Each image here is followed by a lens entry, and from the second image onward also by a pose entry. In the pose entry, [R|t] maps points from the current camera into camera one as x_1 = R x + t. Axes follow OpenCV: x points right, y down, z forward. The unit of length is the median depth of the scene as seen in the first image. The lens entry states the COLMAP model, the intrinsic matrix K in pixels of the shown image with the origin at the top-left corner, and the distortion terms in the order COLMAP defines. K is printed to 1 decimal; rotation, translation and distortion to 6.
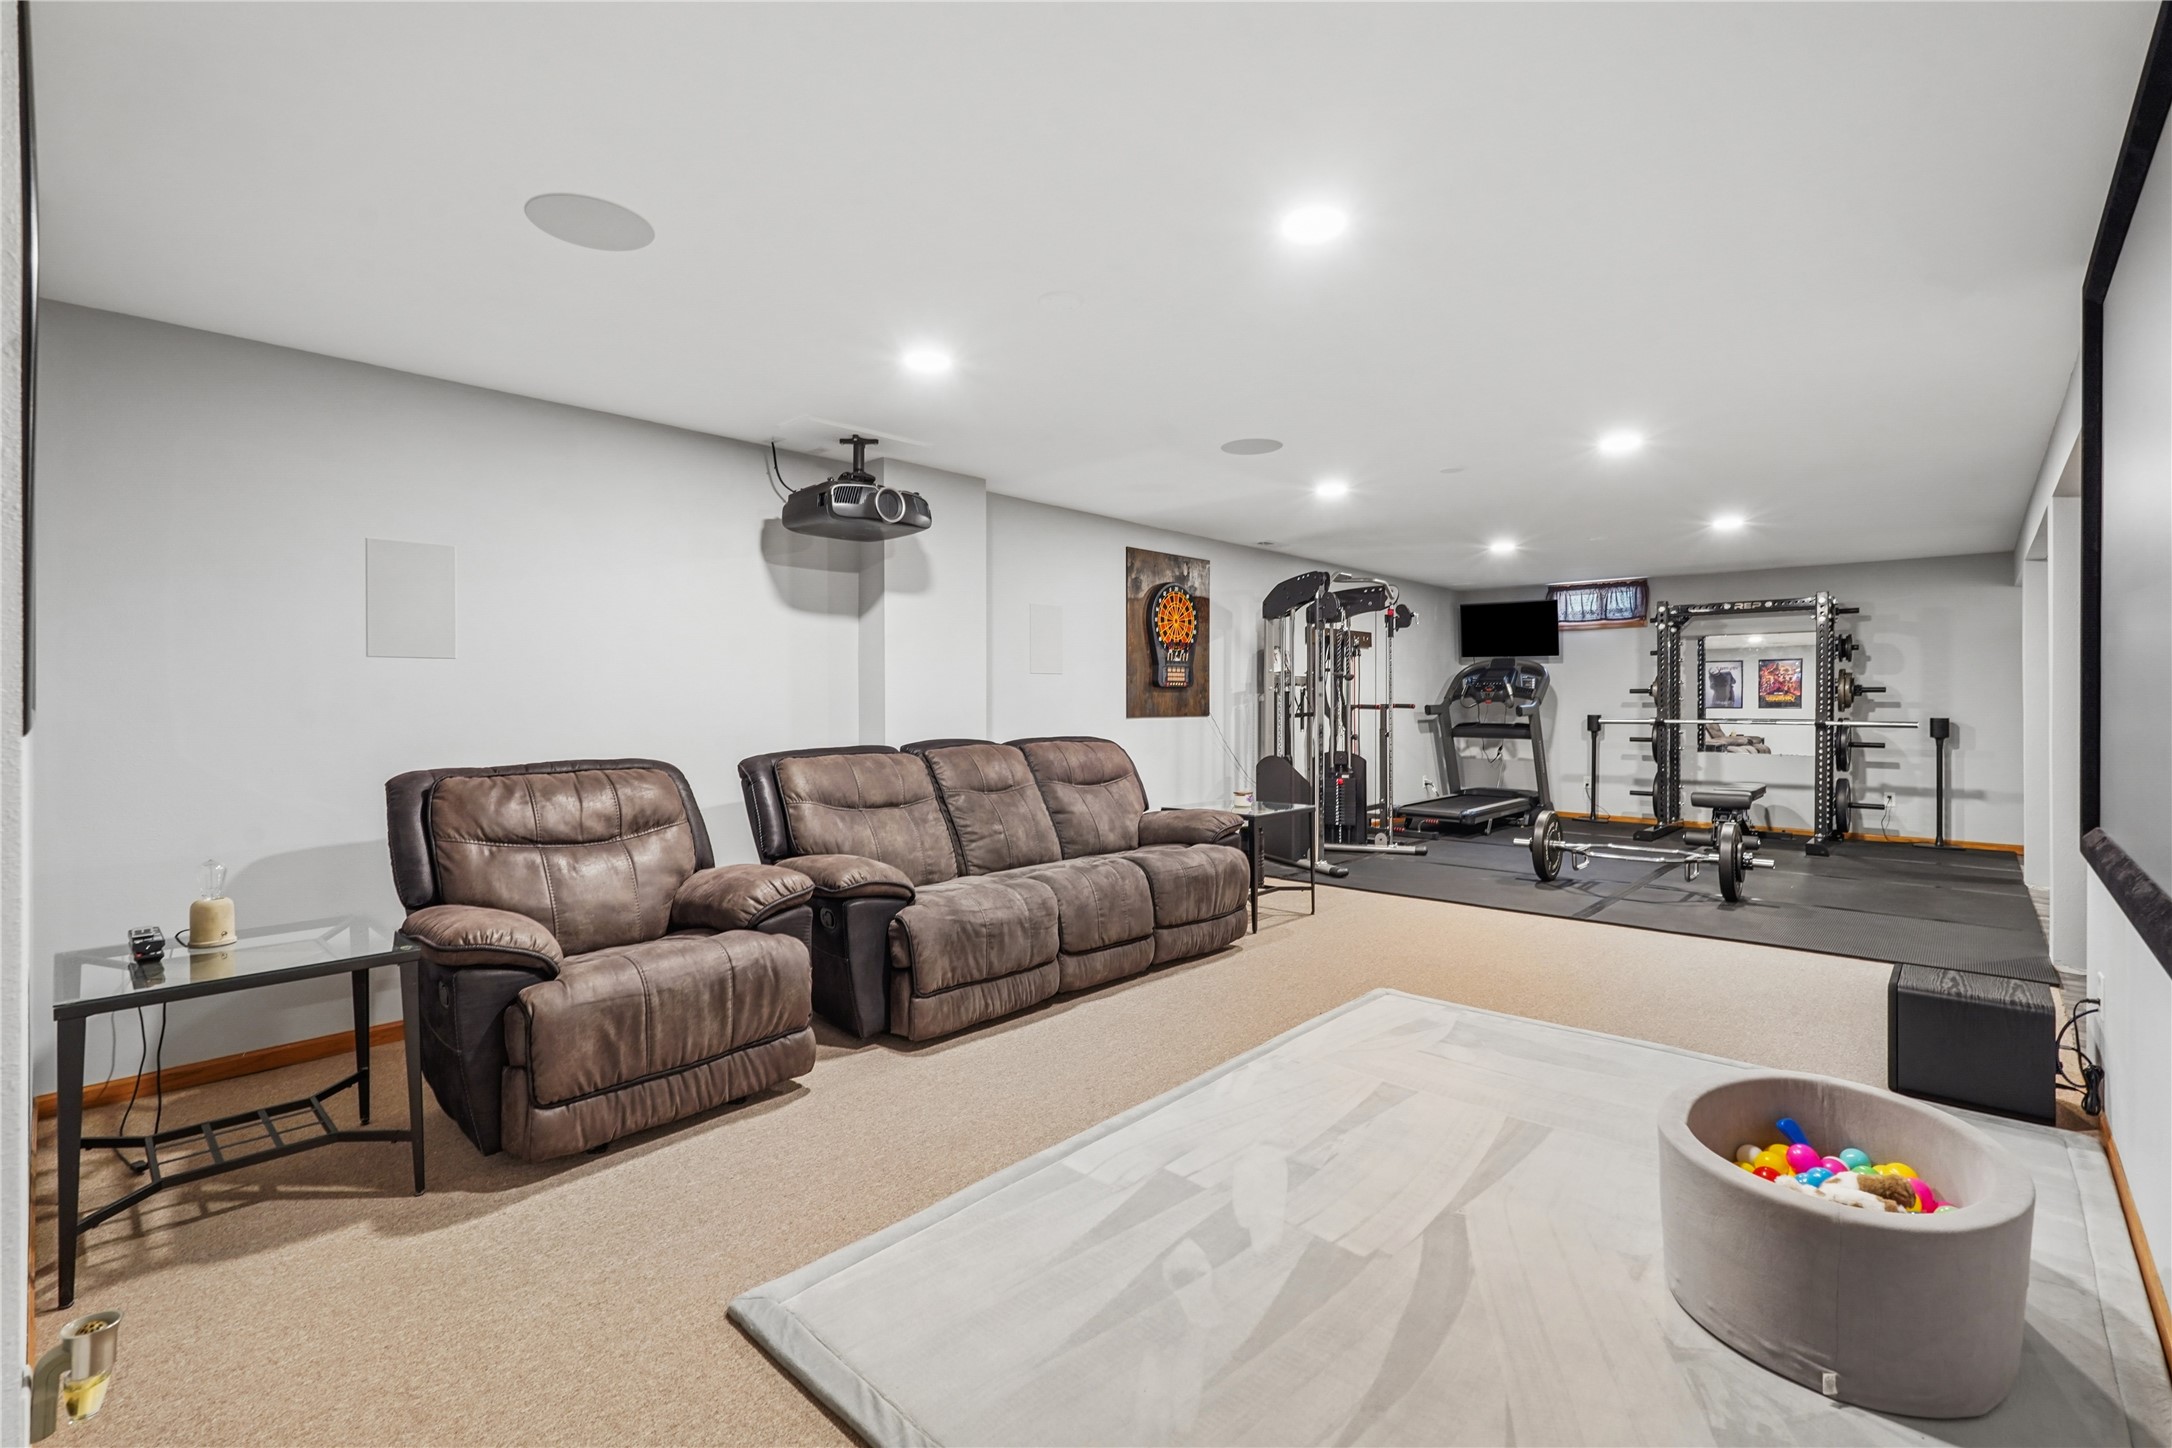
lens RADIAL K [[967.0, 0, 1083.3], [0, 967.0, 709.0], [0, 0, 1]] dist [-0.002828, 0.002550]
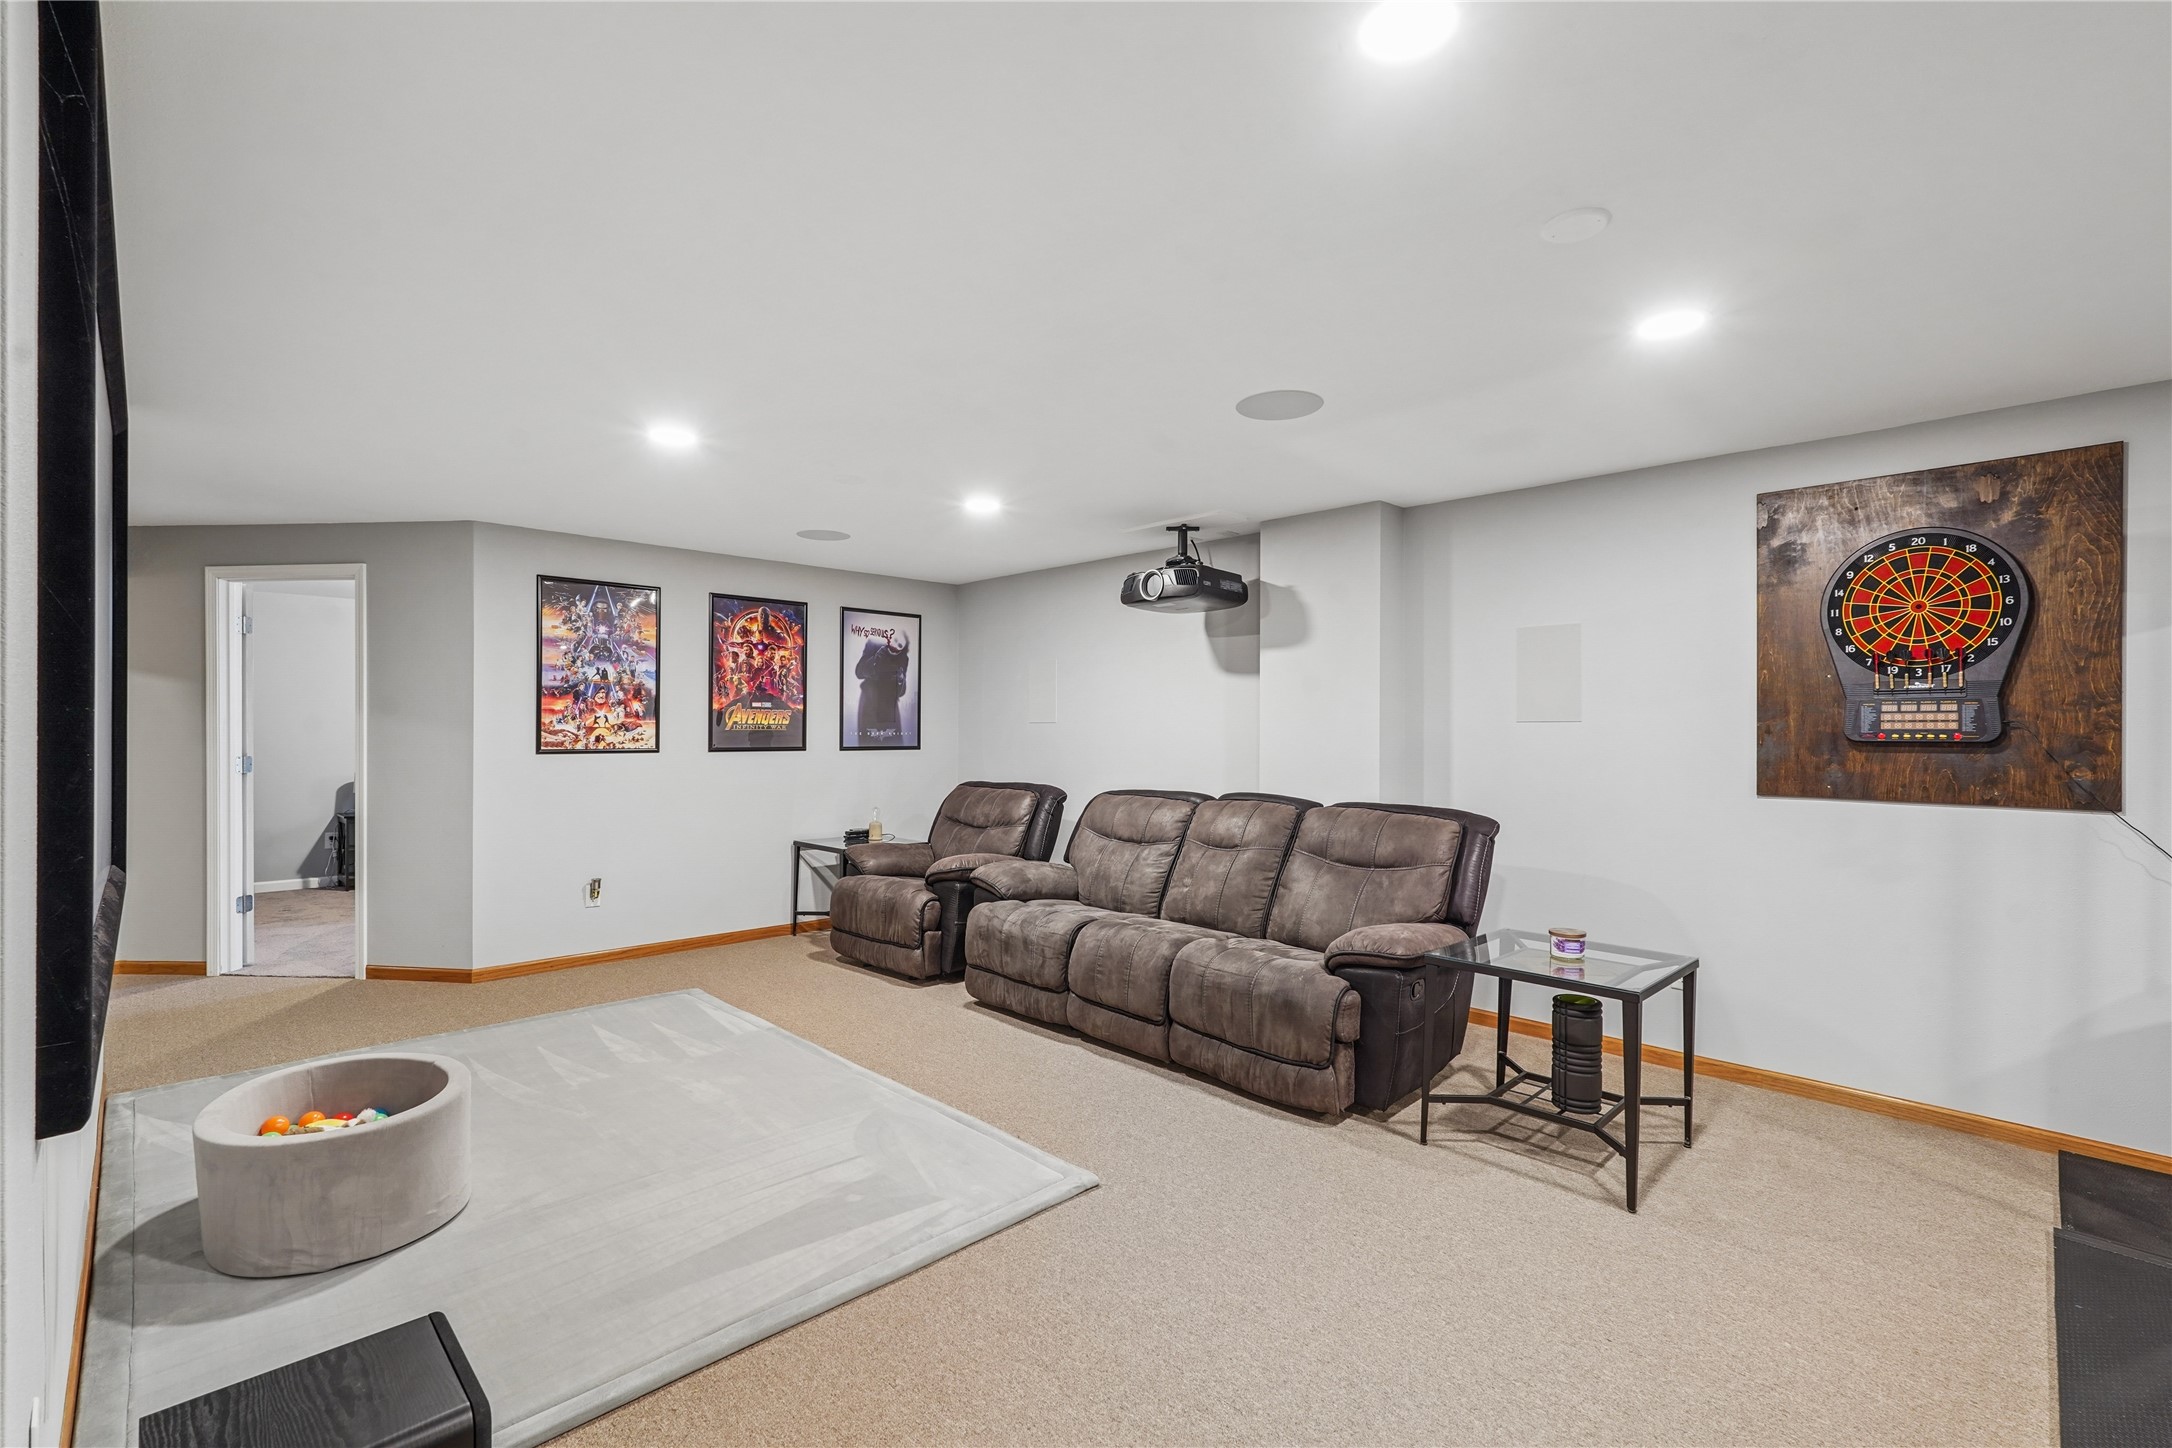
lens RADIAL K [[967.0, 0, 1083.9], [0, 967.0, 730.6], [0, 0, 1]] dist [-0.002828, 0.002550]
pose [[-0.045661, 0.001789, -0.998955, 0.951059], [-0.015616, 0.999875, 0.002504, -0.036331], [0.998835, 0.015714, -0.045628, 0.955632]]
